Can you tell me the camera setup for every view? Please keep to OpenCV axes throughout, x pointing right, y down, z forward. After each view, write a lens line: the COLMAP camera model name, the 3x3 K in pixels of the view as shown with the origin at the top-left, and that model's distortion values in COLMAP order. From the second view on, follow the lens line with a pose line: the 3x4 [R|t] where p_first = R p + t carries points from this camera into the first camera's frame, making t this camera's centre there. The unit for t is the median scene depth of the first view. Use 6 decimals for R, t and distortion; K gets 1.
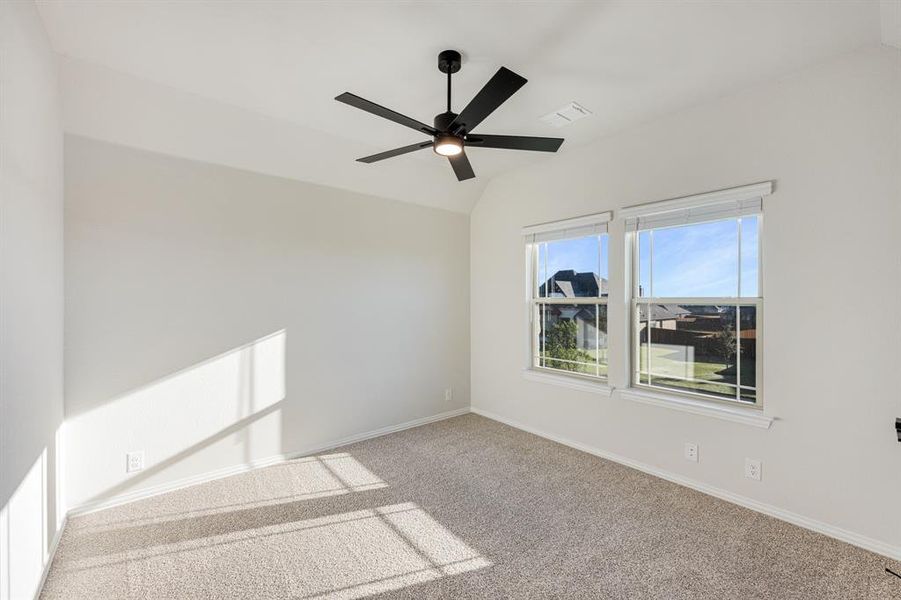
lens RADIAL K [[367.3, 0, 447.3], [0, 367.3, 297.5], [0, 0, 1]] dist [-0.000494, 0.000022]
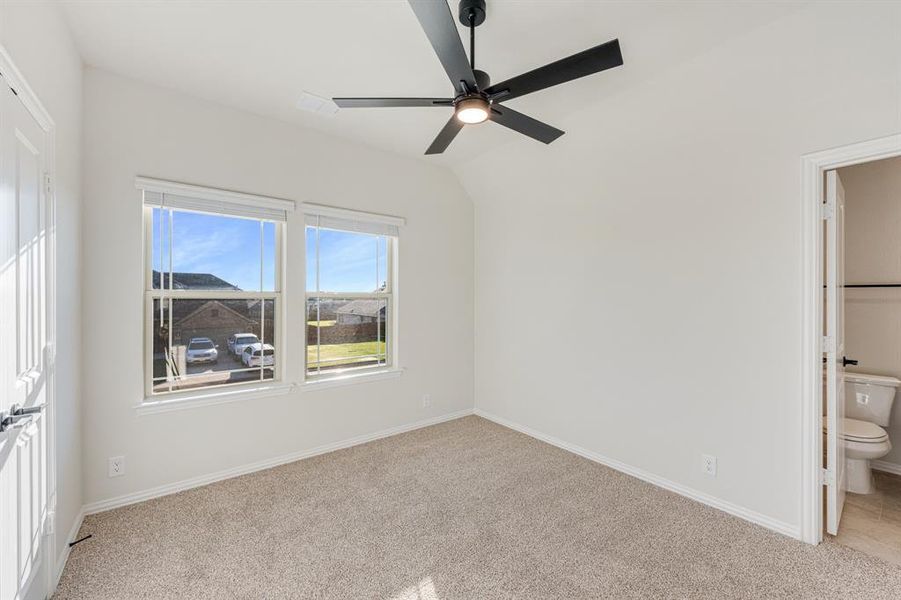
lens RADIAL K [[367.3, 0, 447.3], [0, 367.3, 297.5], [0, 0, 1]] dist [-0.000494, 0.000022]
pose [[0.017433, -0.009226, 0.999805, -0.511110], [-0.013267, 0.999867, 0.009458, 0.000494], [-0.999760, -0.013430, 0.017308, 0.605636]]
